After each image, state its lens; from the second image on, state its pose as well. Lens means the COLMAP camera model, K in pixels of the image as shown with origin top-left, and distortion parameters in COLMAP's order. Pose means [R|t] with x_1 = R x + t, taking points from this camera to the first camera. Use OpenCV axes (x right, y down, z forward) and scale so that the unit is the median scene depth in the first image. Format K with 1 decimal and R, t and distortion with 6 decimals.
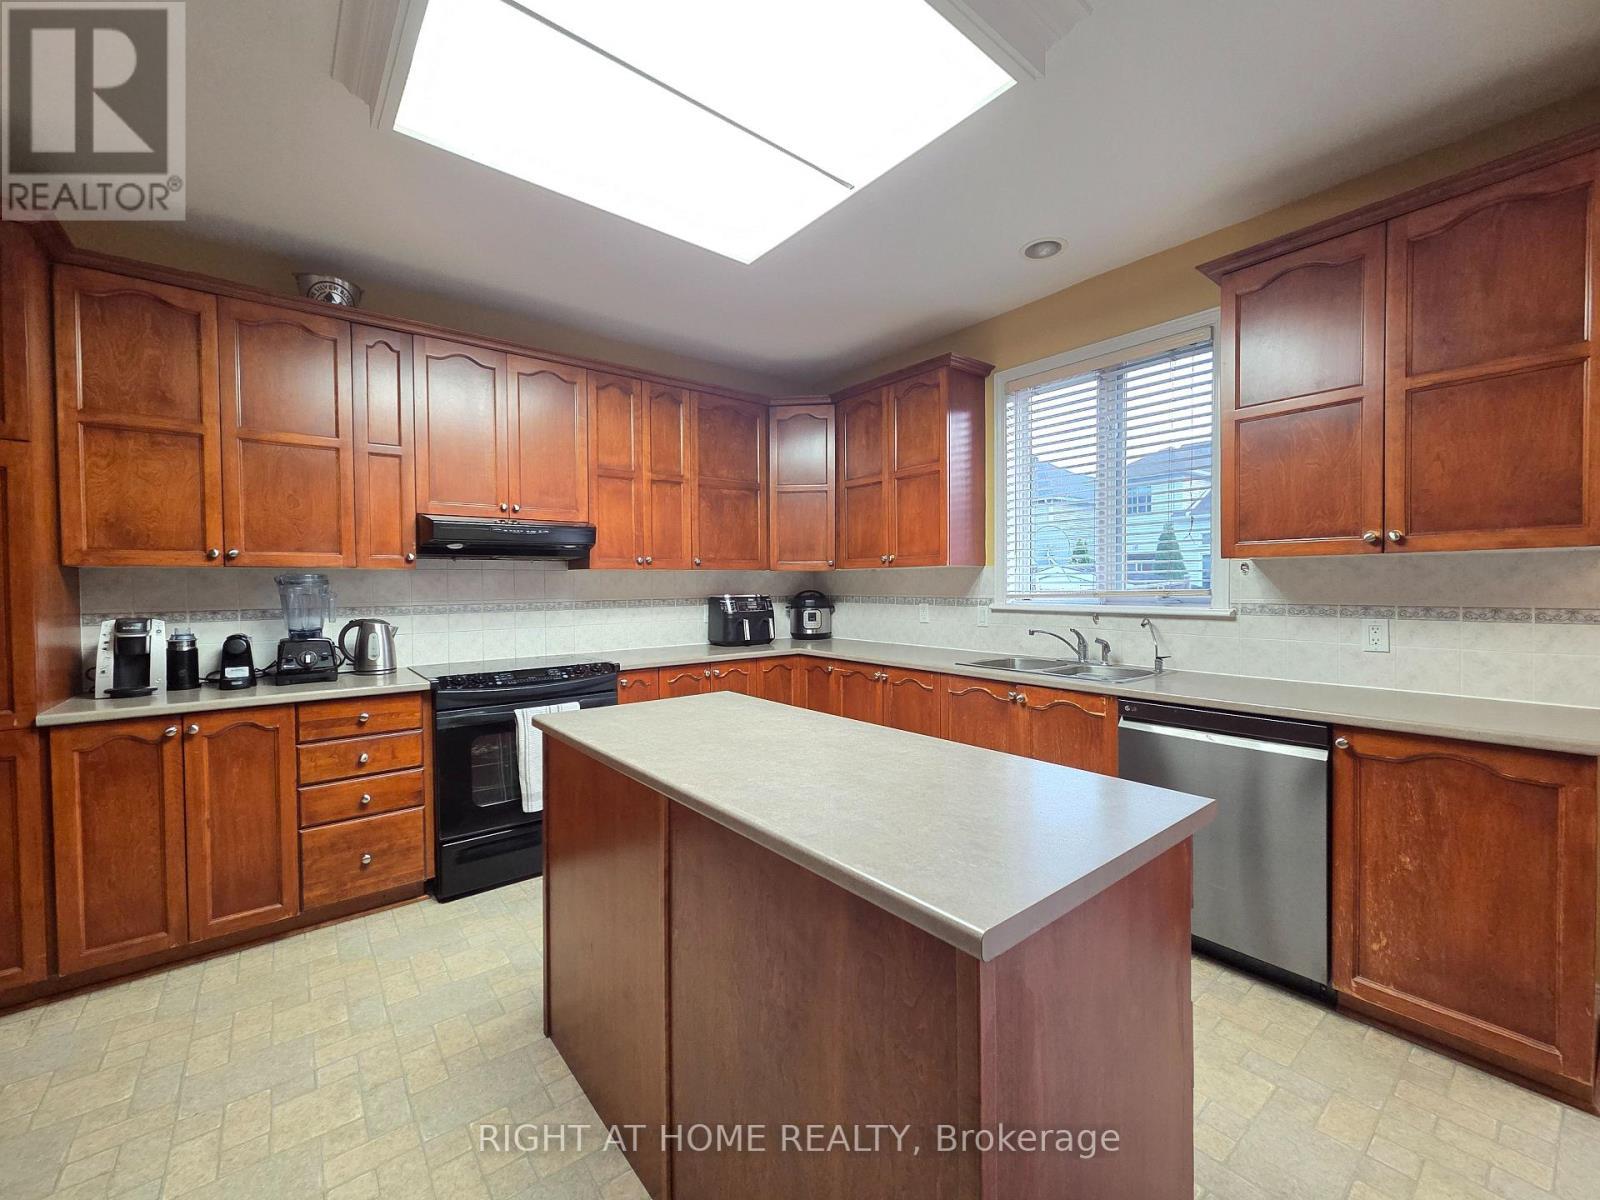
lens RADIAL K [[654.9, 0, 799.4], [0, 654.9, 595.4], [0, 0, 1]] dist [0.005000, -0.000436]
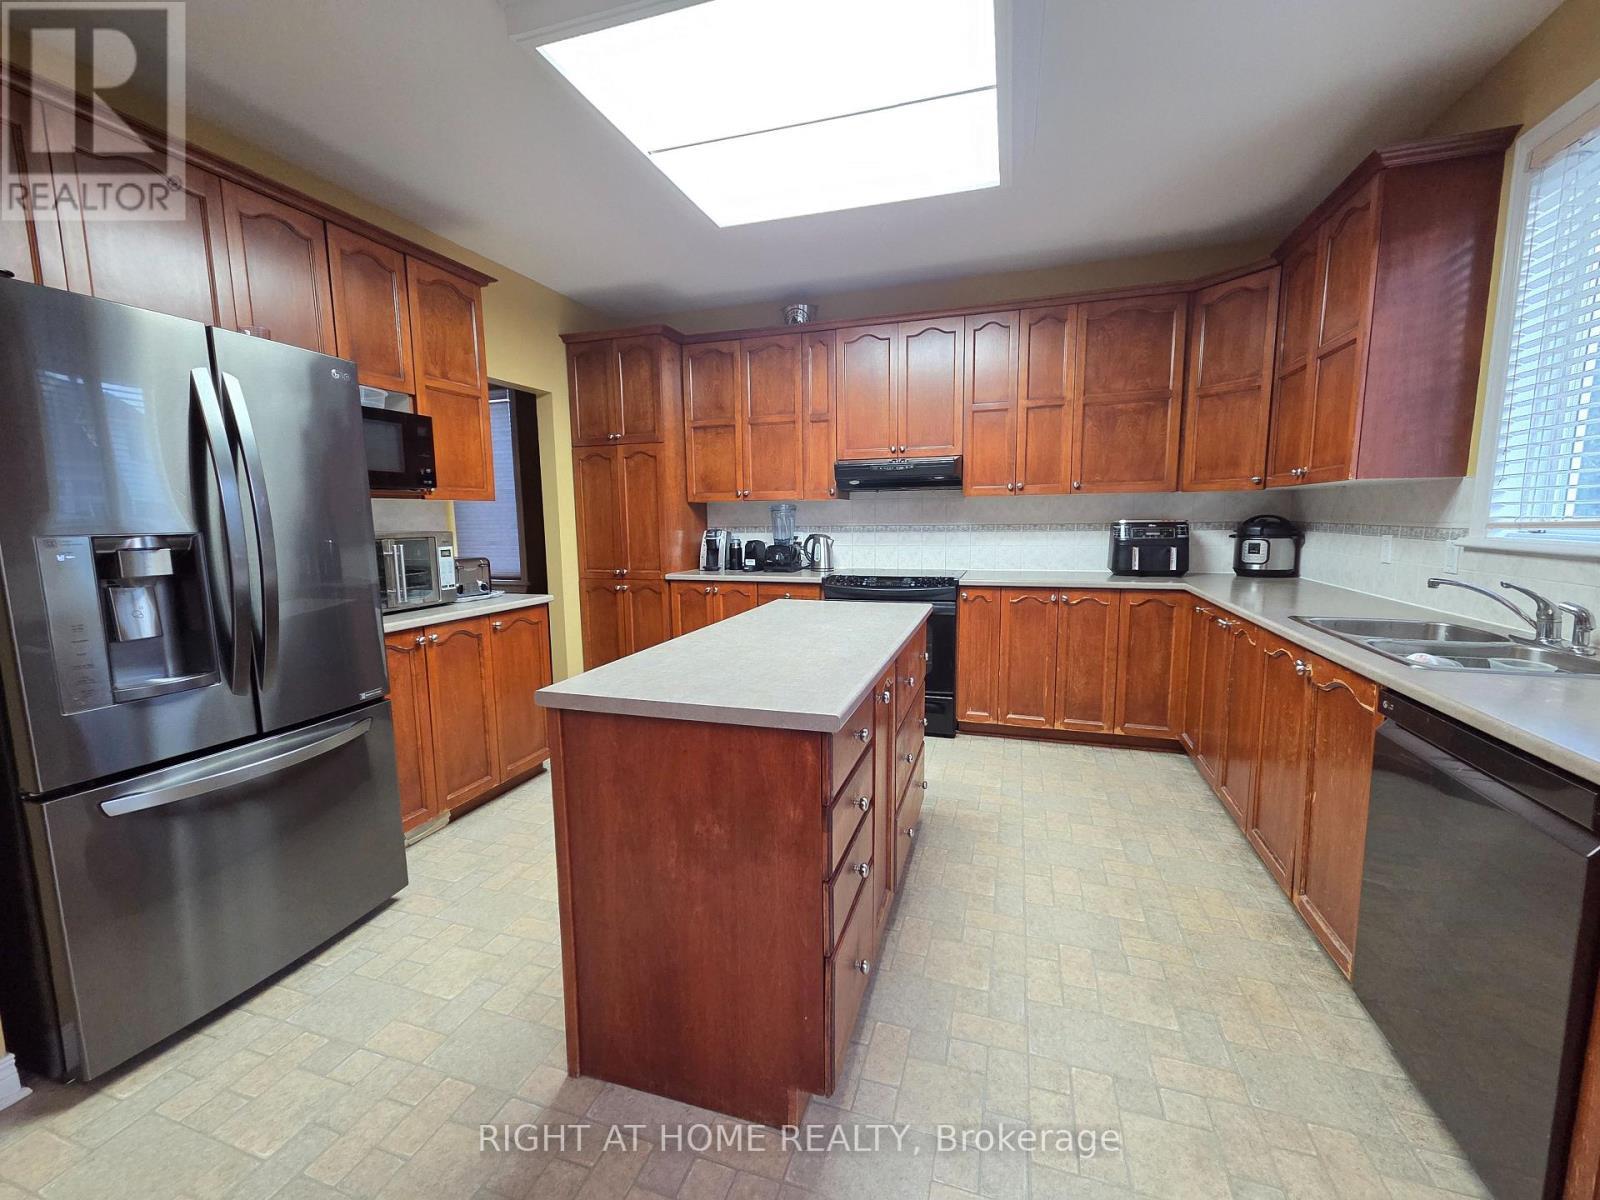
lens RADIAL K [[654.9, 0, 801.0], [0, 654.9, 598.8], [0, 0, 1]] dist [0.005000, -0.000436]
pose [[0.545300, 0.108977, -0.831127, 0.496832], [-0.006349, 0.992022, 0.125908, -0.004484], [0.838217, -0.063380, 0.541642, 0.126955]]
